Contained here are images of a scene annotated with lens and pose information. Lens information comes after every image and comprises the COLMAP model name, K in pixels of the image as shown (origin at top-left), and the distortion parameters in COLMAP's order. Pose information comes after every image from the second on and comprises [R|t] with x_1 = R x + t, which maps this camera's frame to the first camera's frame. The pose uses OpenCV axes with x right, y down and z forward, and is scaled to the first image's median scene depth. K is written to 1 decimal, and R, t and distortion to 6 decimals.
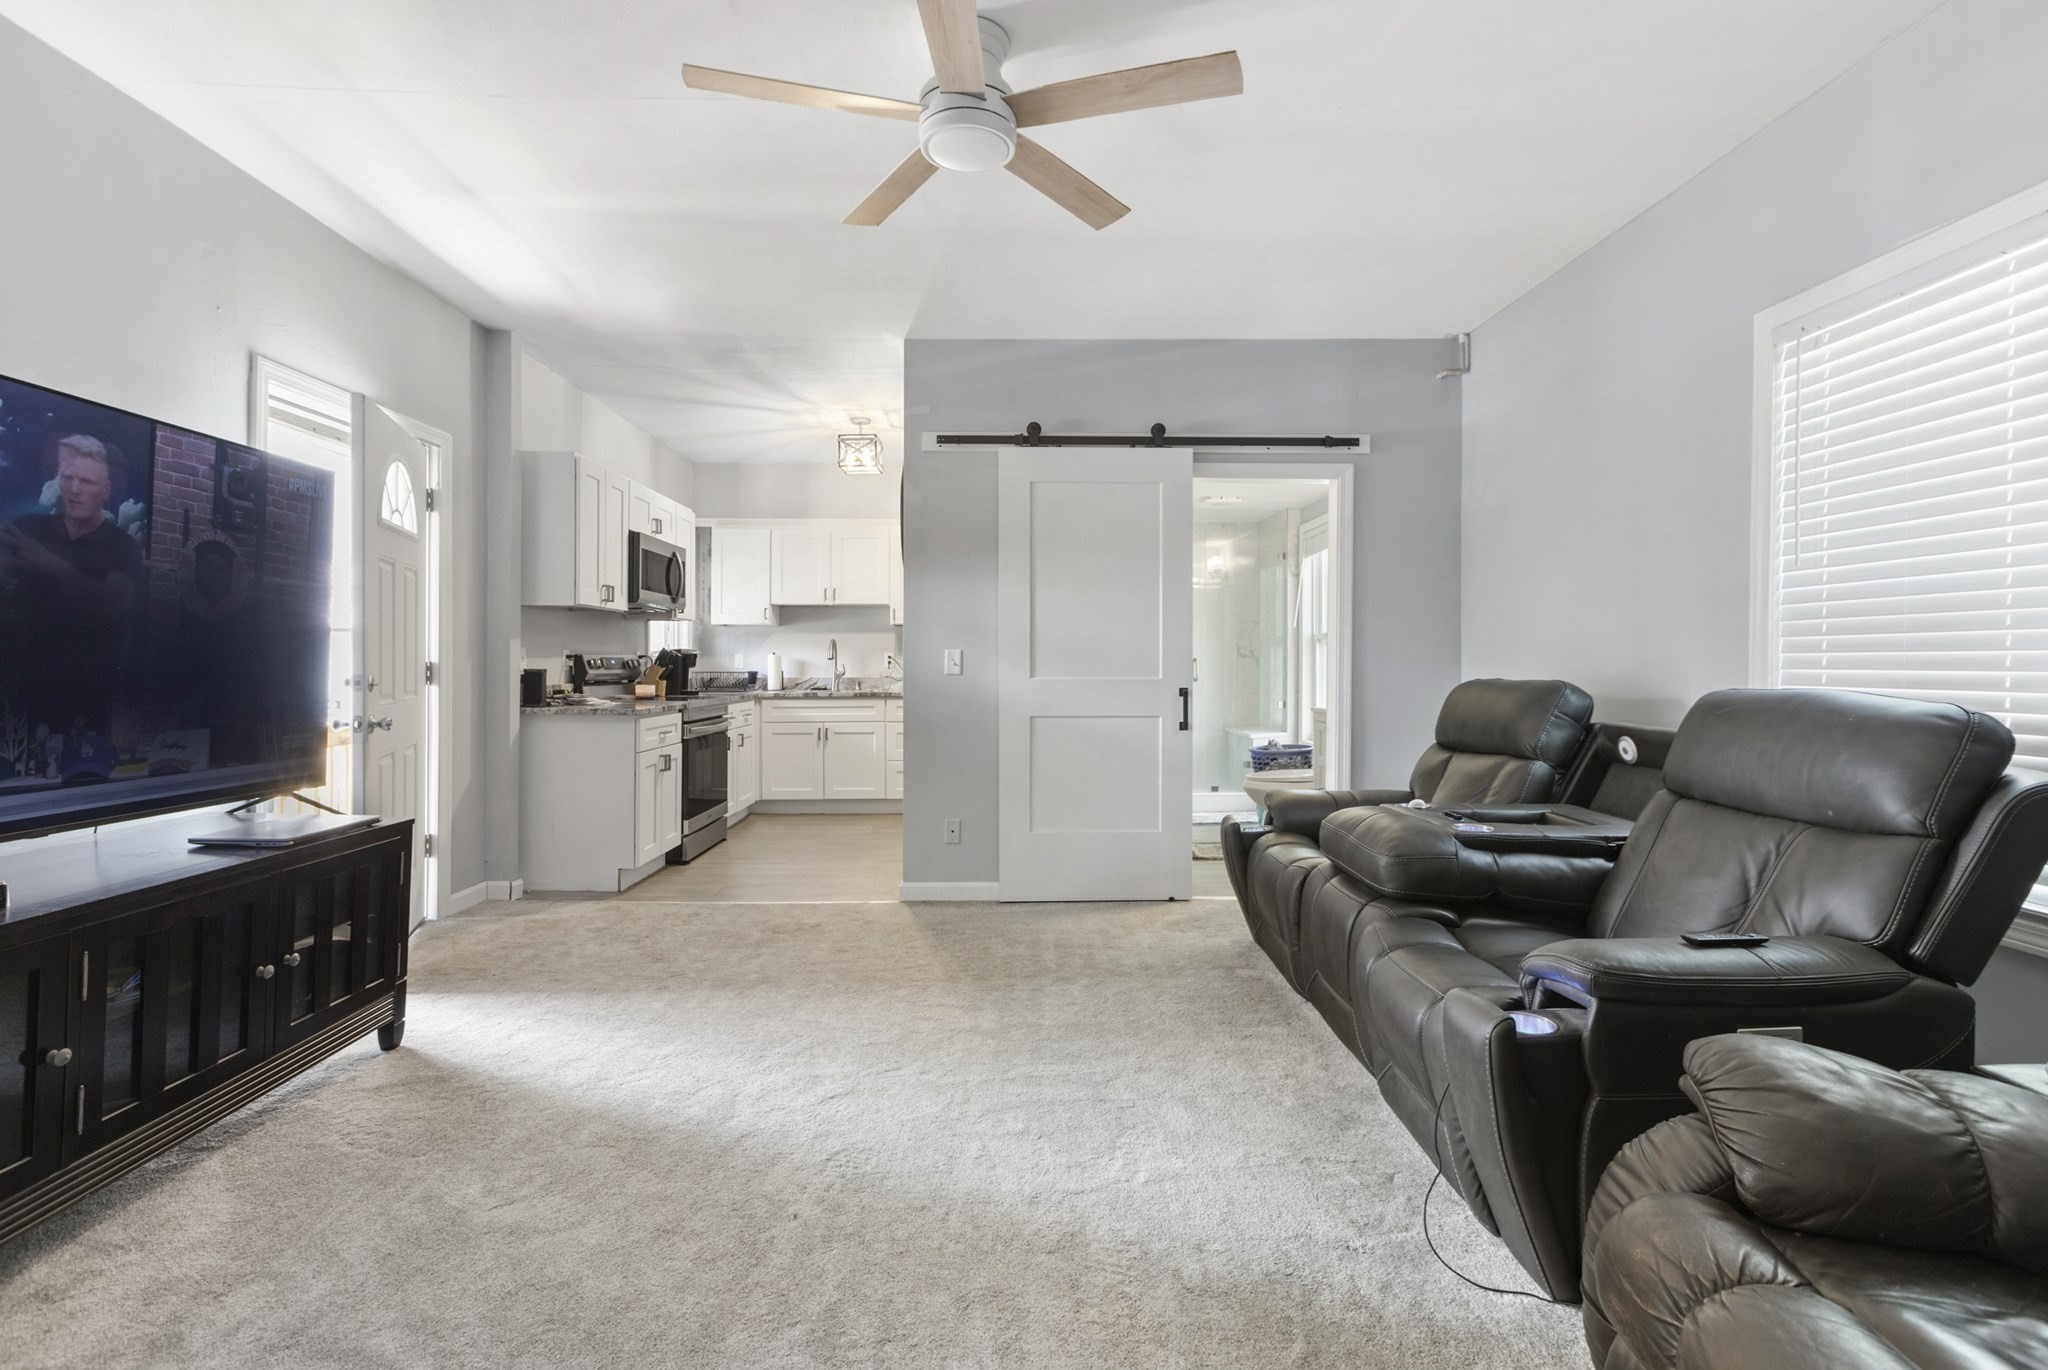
lens RADIAL K [[911.9, 0, 1009.4], [0, 911.9, 670.3], [0, 0, 1]] dist [0.001178, -0.000251]
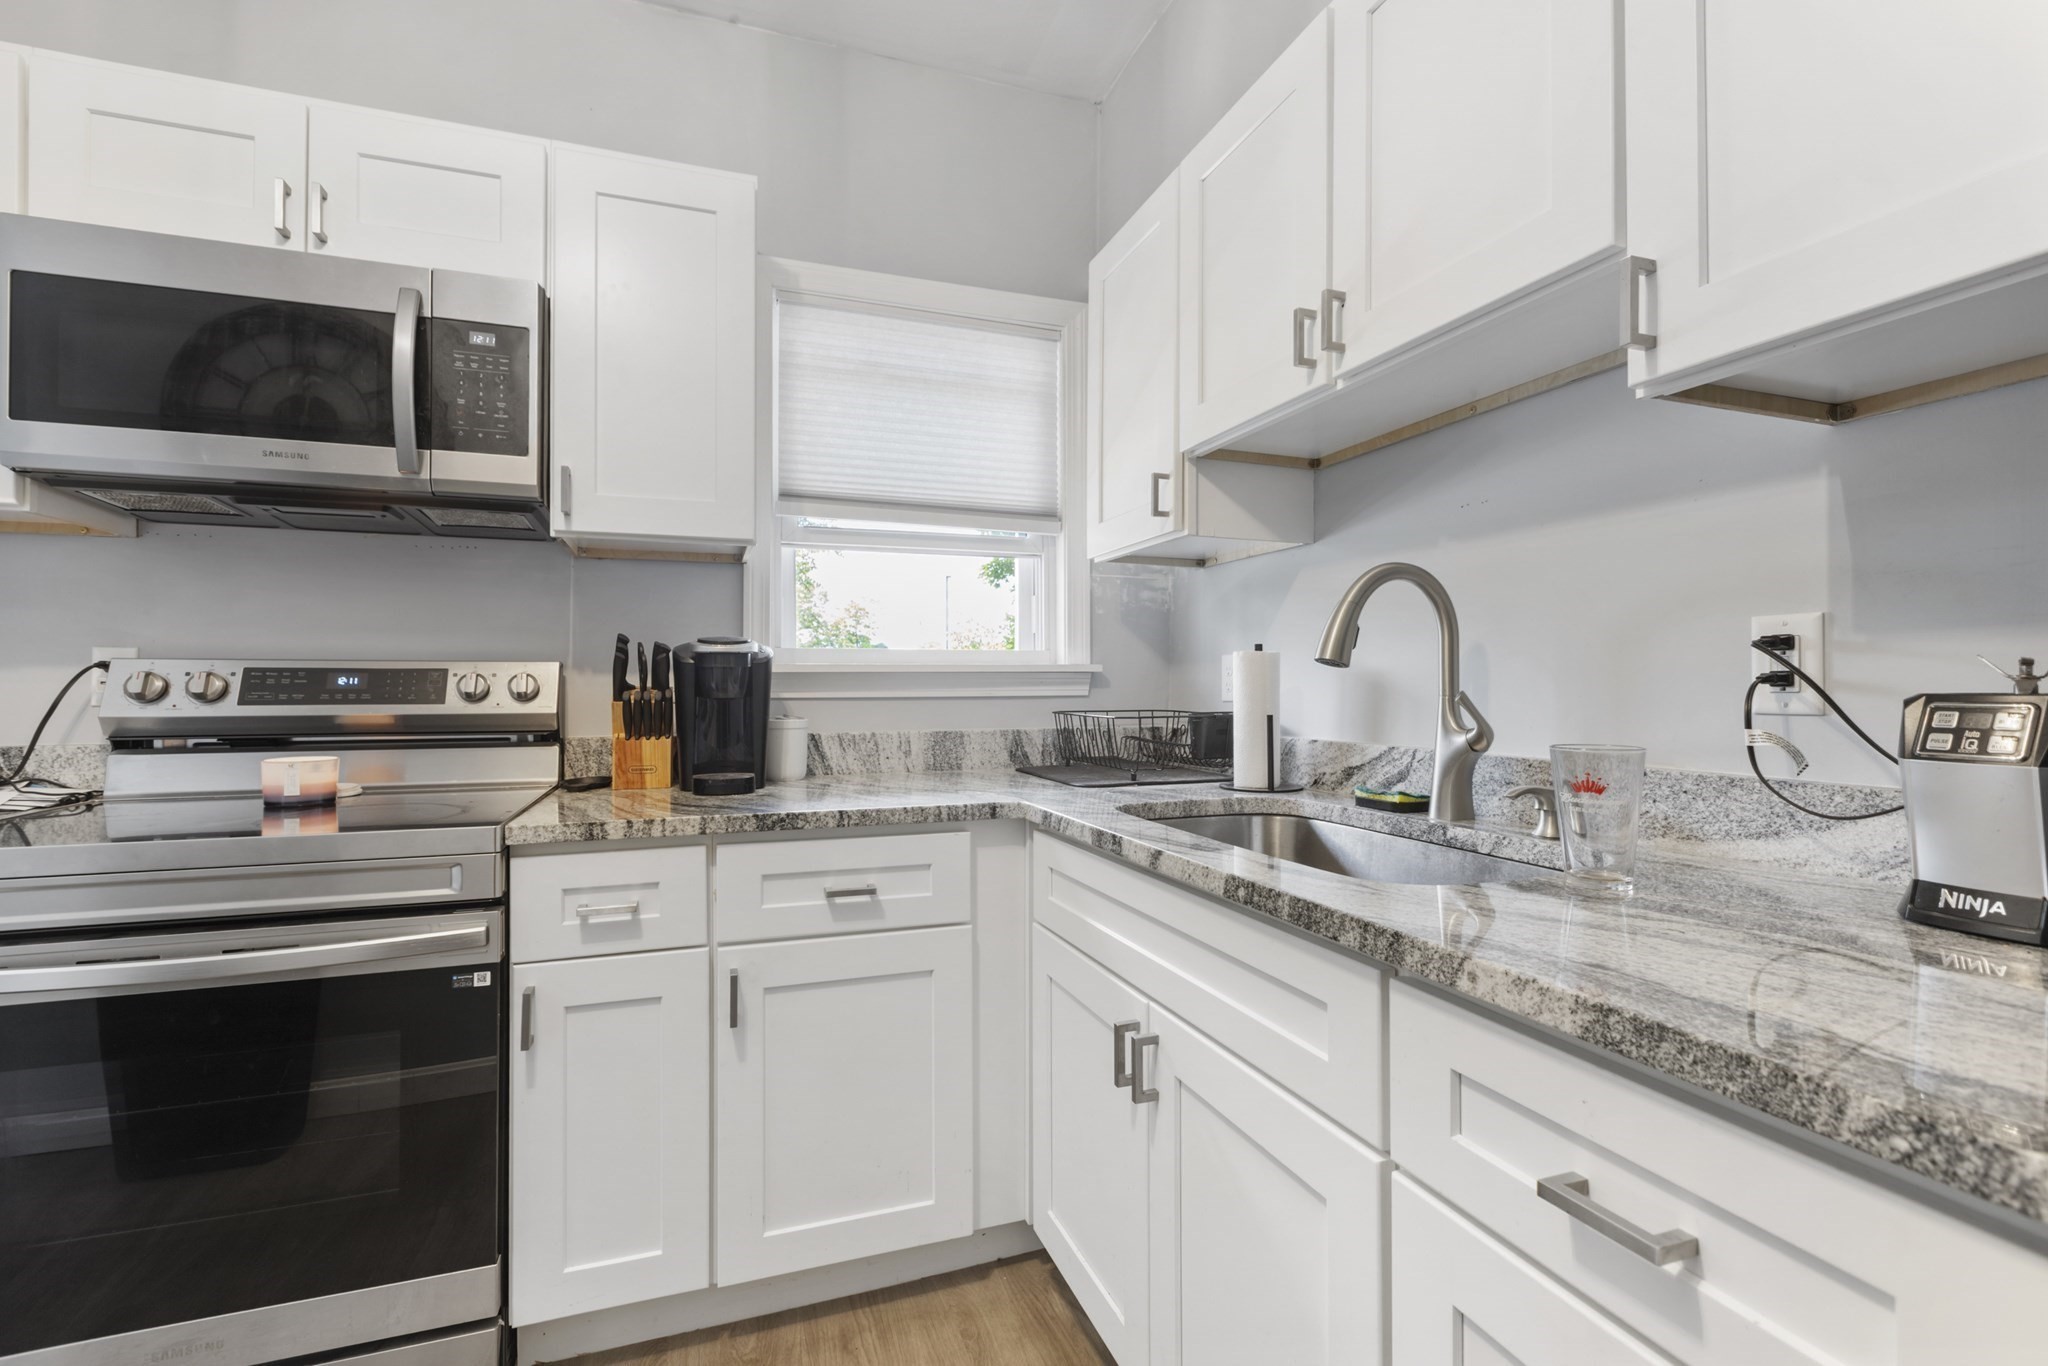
lens RADIAL K [[911.9, 0, 1023.5], [0, 911.9, 667.4], [0, 0, 1]] dist [0.001178, -0.000251]
pose [[0.314626, -0.017222, -0.949060, -0.049405], [-0.005696, 0.999783, -0.020031, -0.011067], [0.949199, 0.011708, 0.314459, 1.382441]]
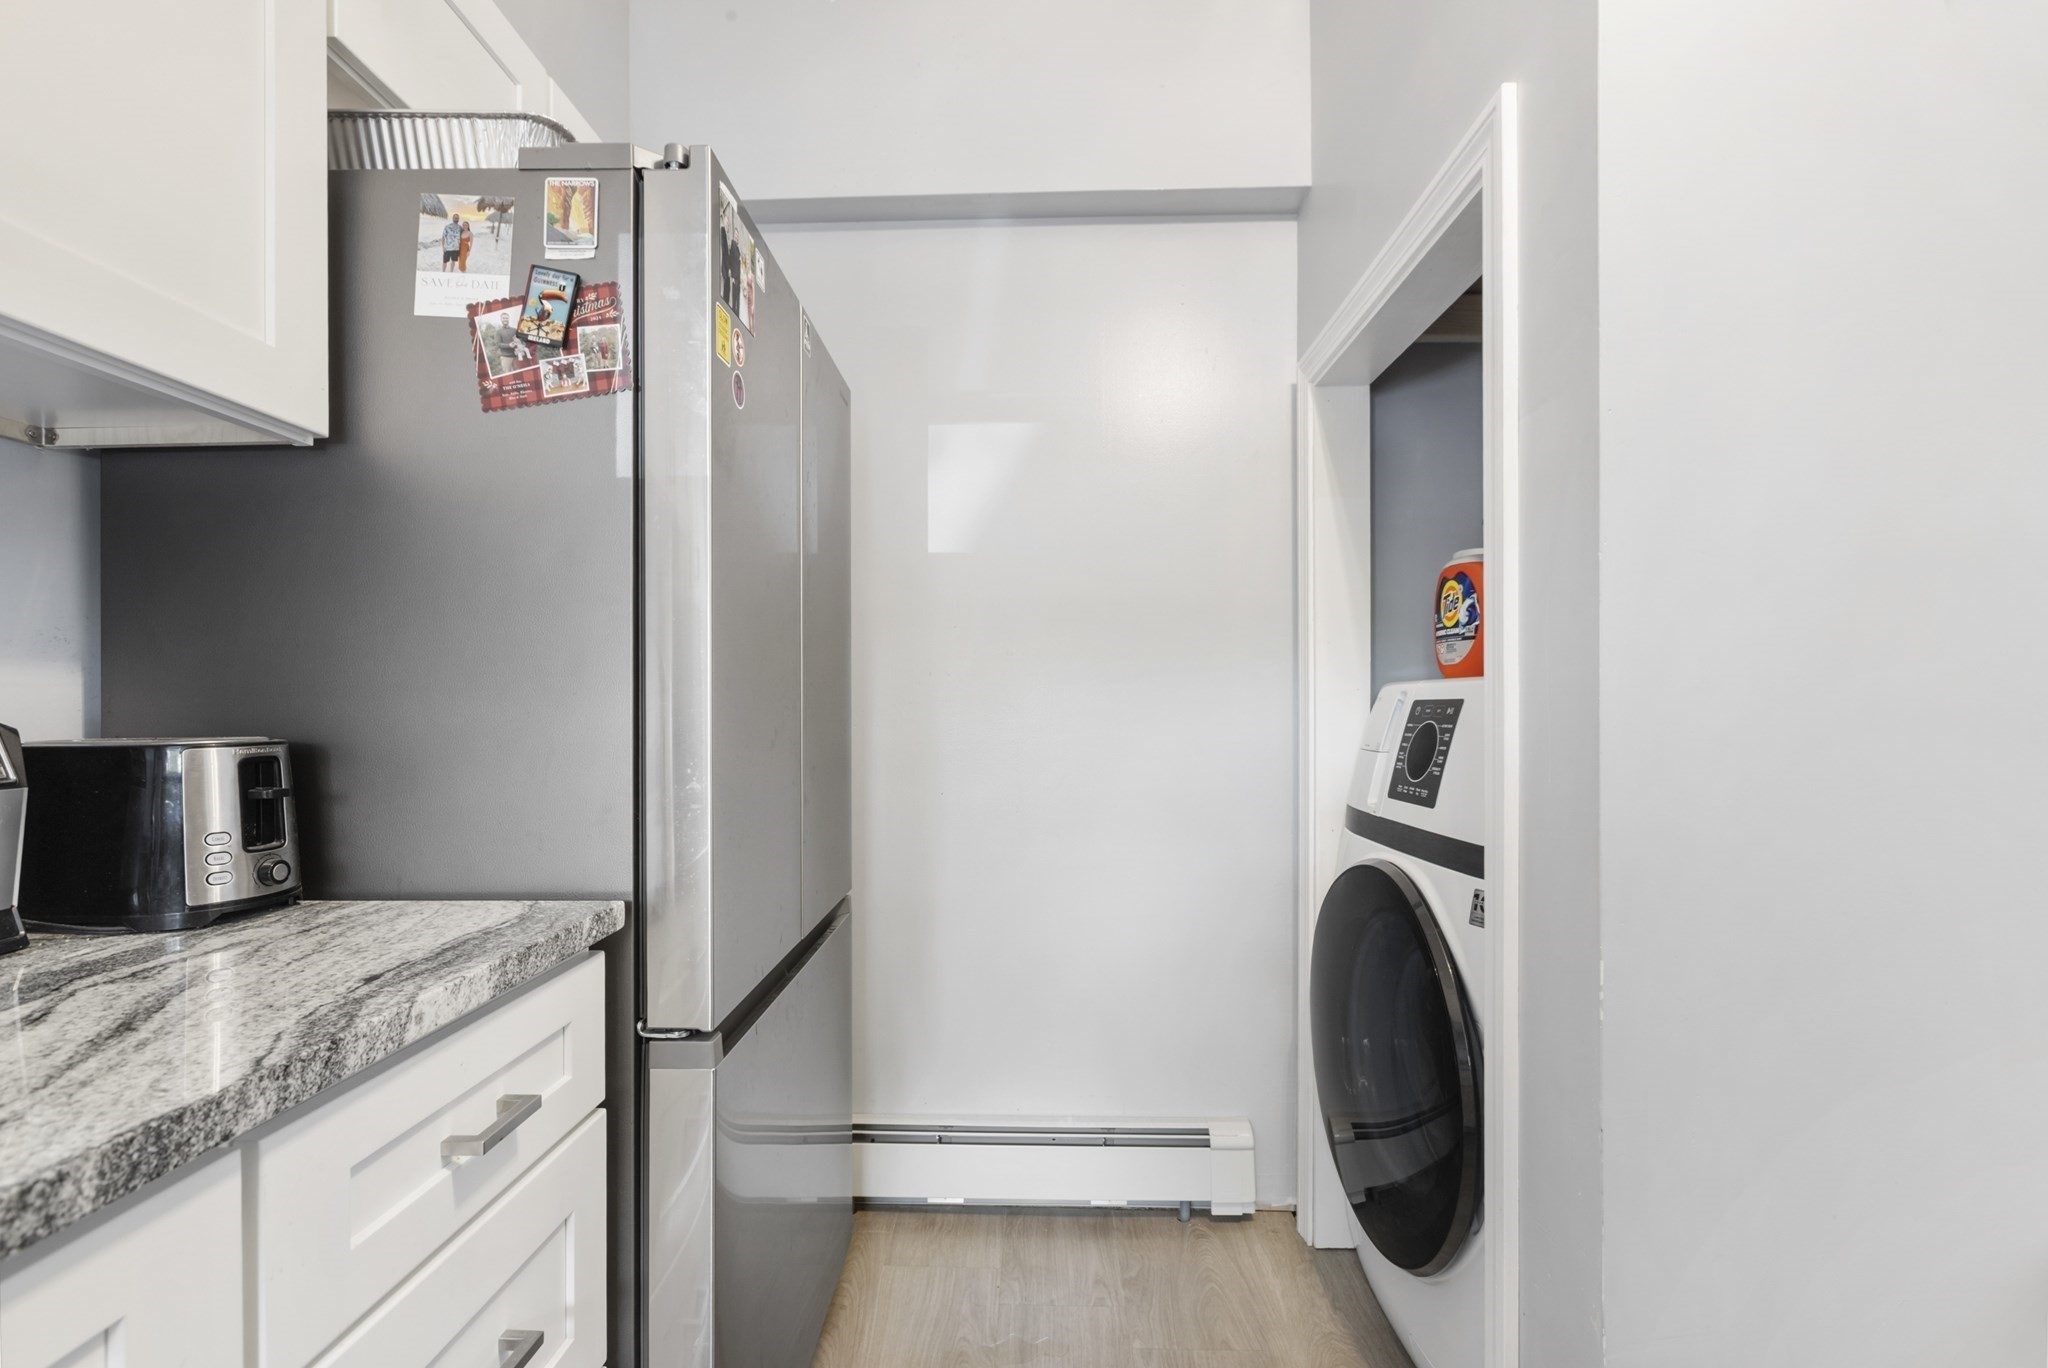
lens RADIAL K [[911.9, 0, 1010.6], [0, 911.9, 717.9], [0, 0, 1]] dist [0.001178, -0.000251]
pose [[0.035481, -0.003575, 0.999364, -0.326469], [0.014457, 0.999891, 0.003063, -0.009505], [-0.999266, 0.014339, 0.035529, 1.403483]]
